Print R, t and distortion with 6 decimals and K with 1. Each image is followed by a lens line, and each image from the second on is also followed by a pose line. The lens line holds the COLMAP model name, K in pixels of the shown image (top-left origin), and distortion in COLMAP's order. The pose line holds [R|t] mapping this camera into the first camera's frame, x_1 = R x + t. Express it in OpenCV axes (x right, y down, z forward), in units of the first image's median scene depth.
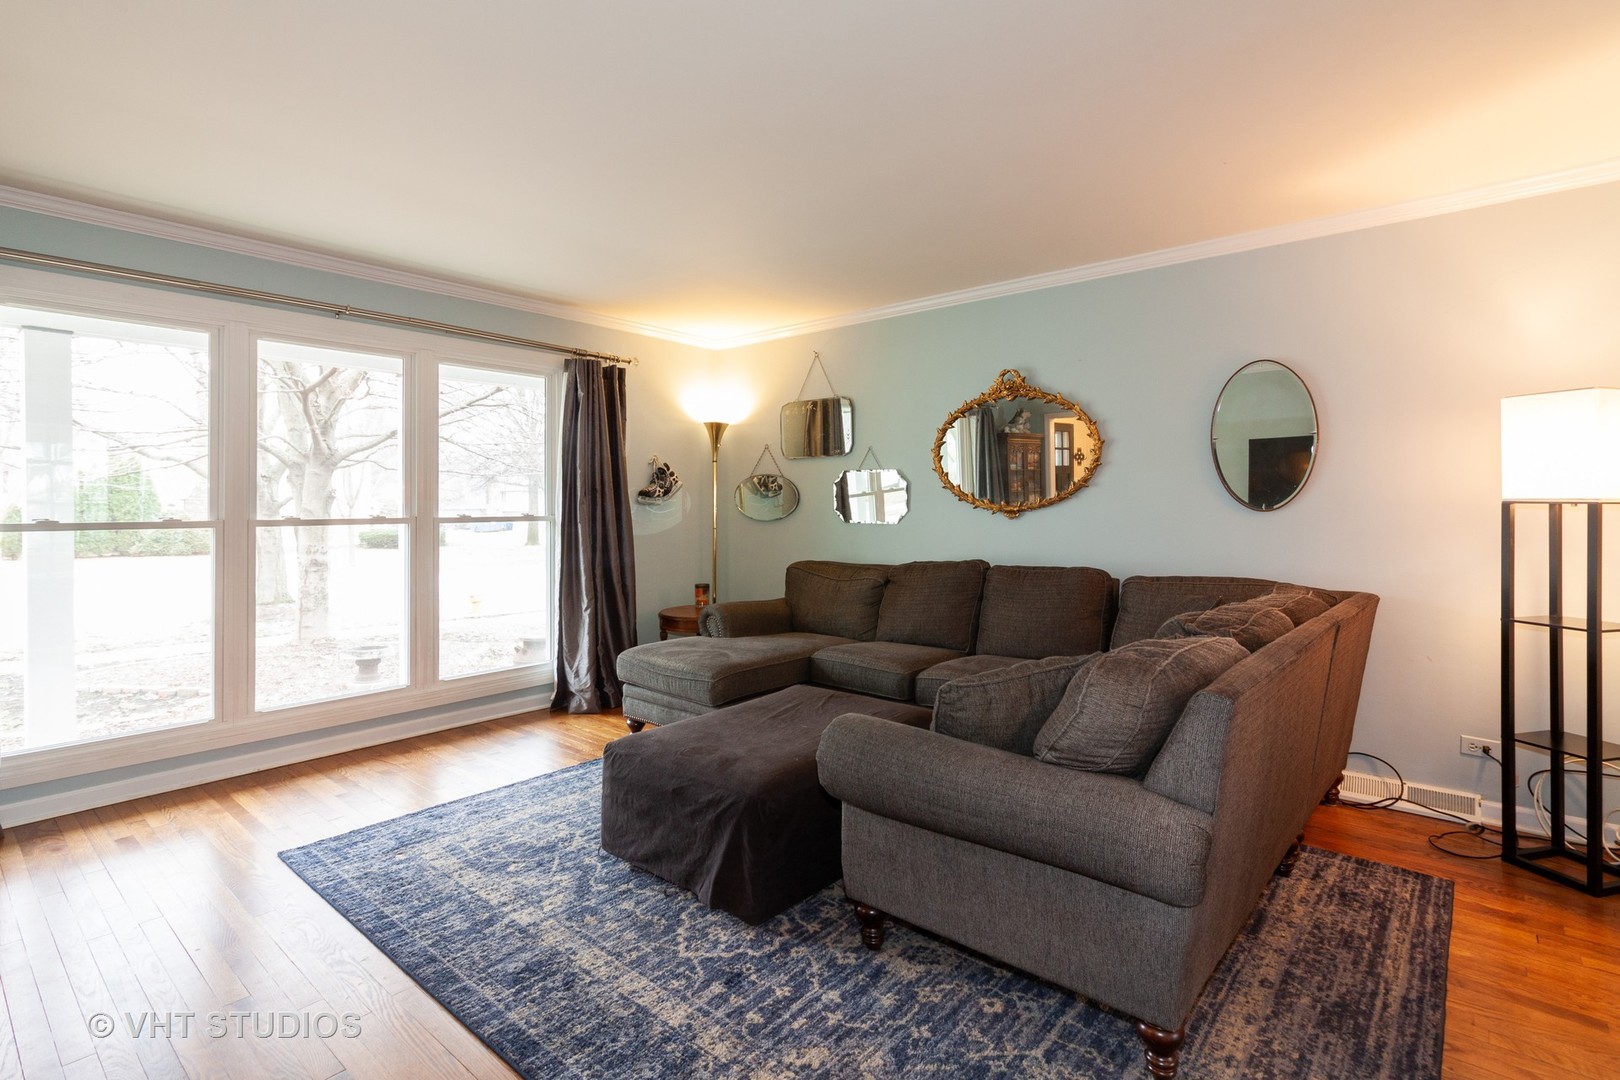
lens RADIAL K [[796.4, 0, 811.3], [0, 796.4, 528.6], [0, 0, 1]] dist [0.002564, 0.000128]
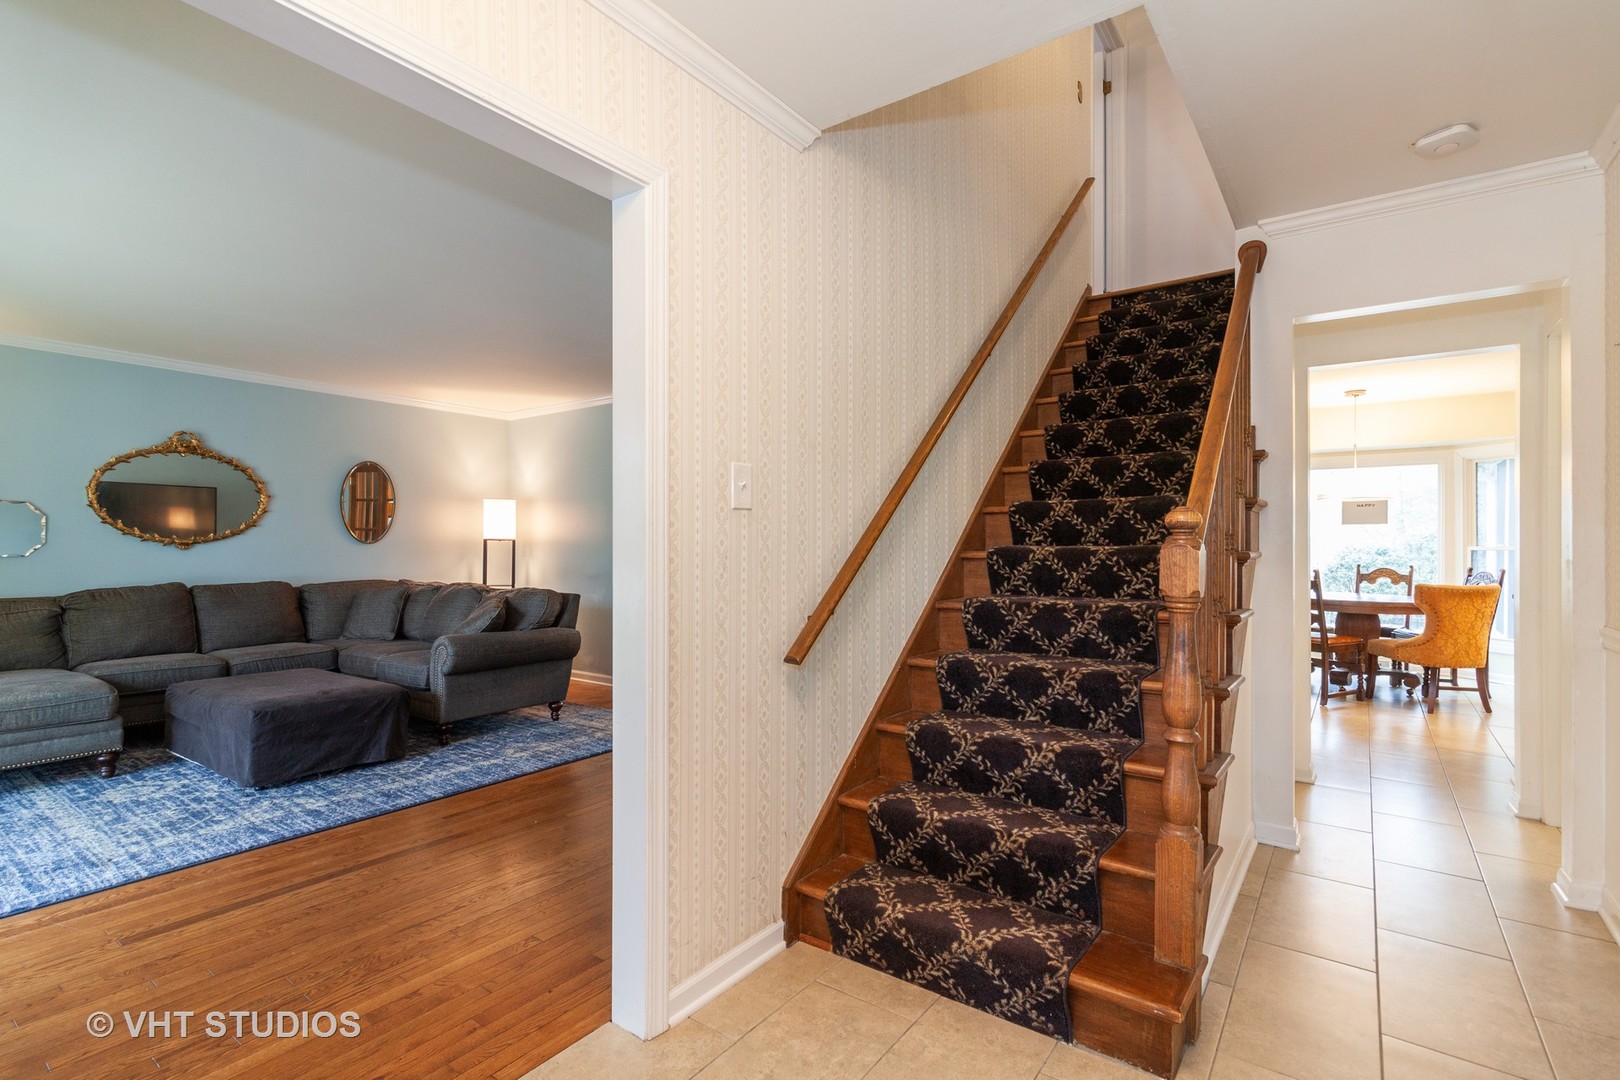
lens RADIAL K [[753.5, 0, 811.3], [0, 753.5, 540.2], [0, 0, 1]] dist [0.005773, 0.000260]
pose [[-0.078441, 0.002942, 0.996914, -1.907893], [0.023880, 0.999714, -0.001072, -0.003012], [-0.996633, 0.023723, -0.078489, 0.145250]]
